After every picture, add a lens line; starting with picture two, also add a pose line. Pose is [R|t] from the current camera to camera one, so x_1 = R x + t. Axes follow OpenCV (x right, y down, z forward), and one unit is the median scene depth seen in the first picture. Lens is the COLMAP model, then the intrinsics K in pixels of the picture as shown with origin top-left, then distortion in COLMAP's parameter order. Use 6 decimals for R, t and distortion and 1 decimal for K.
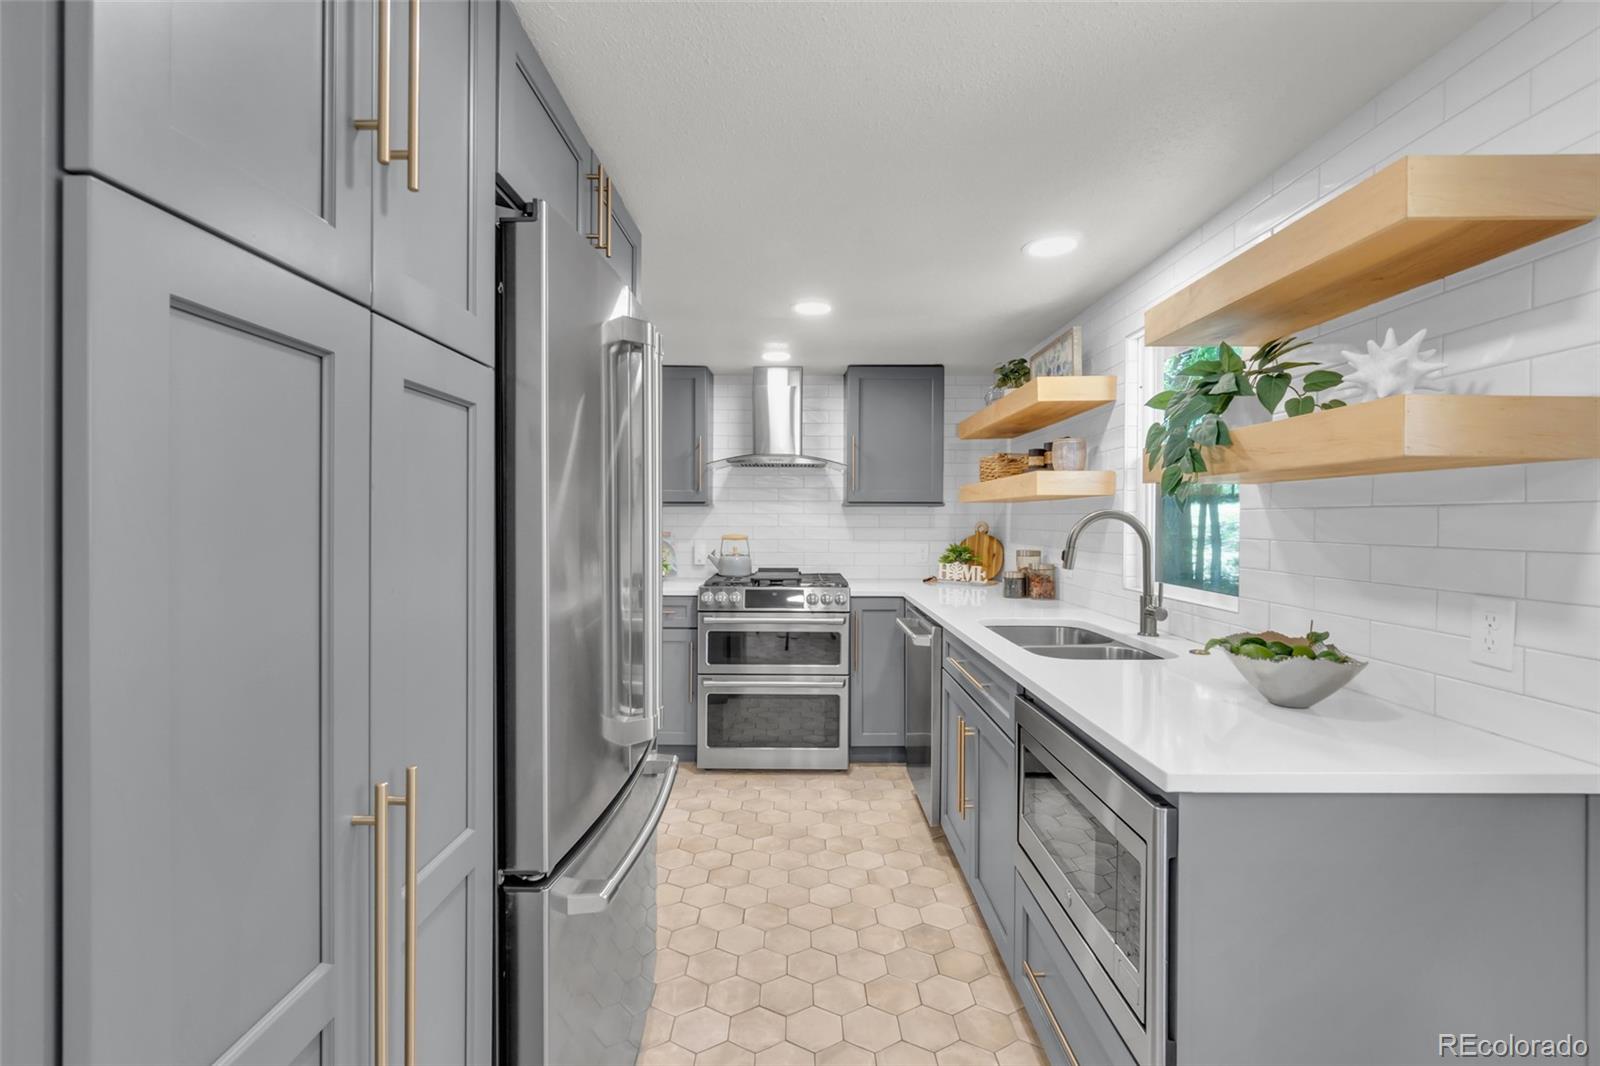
lens RADIAL K [[923.3, 0, 803.1], [0, 923.3, 520.8], [0, 0, 1]] dist [0.005171, -0.000842]
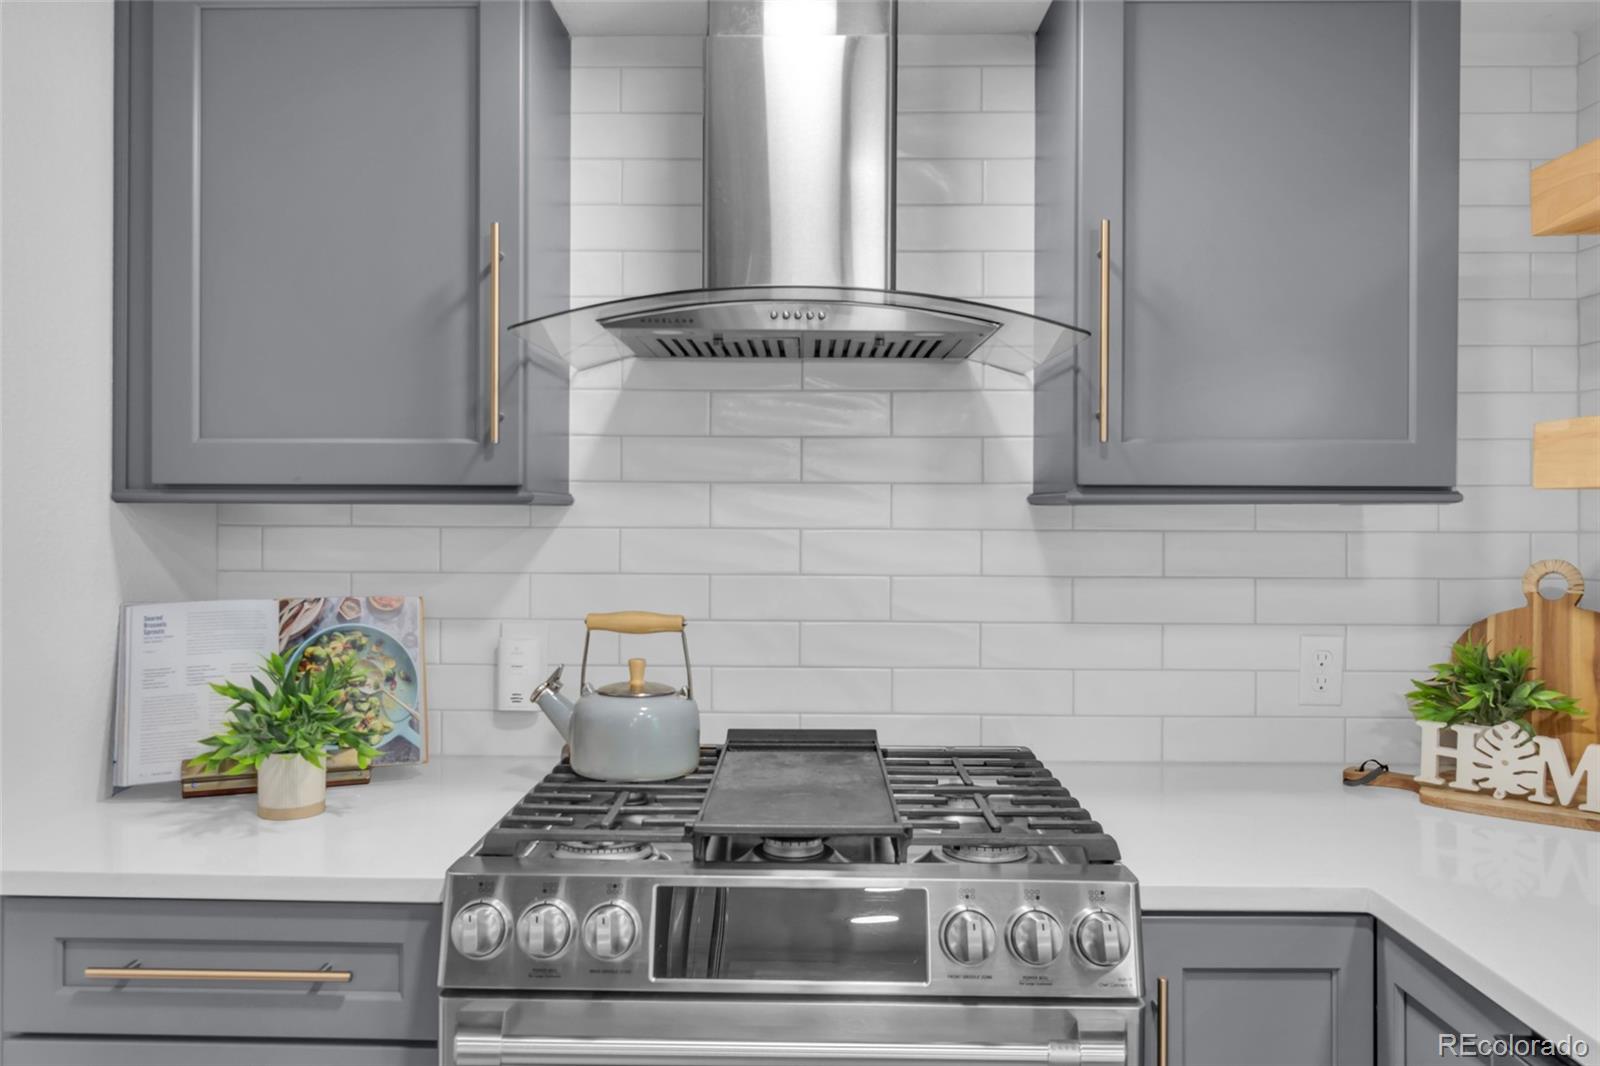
lens RADIAL K [[1282.9, 0, 804.5], [0, 1282.9, 528.5], [0, 0, 1]] dist [-0.002336, -0.001244]
pose [[0.999934, 0.000060, -0.011482, -0.022113], [0.000056, 0.999949, 0.010119, -0.012041], [0.011482, -0.010119, 0.999883, 0.639924]]
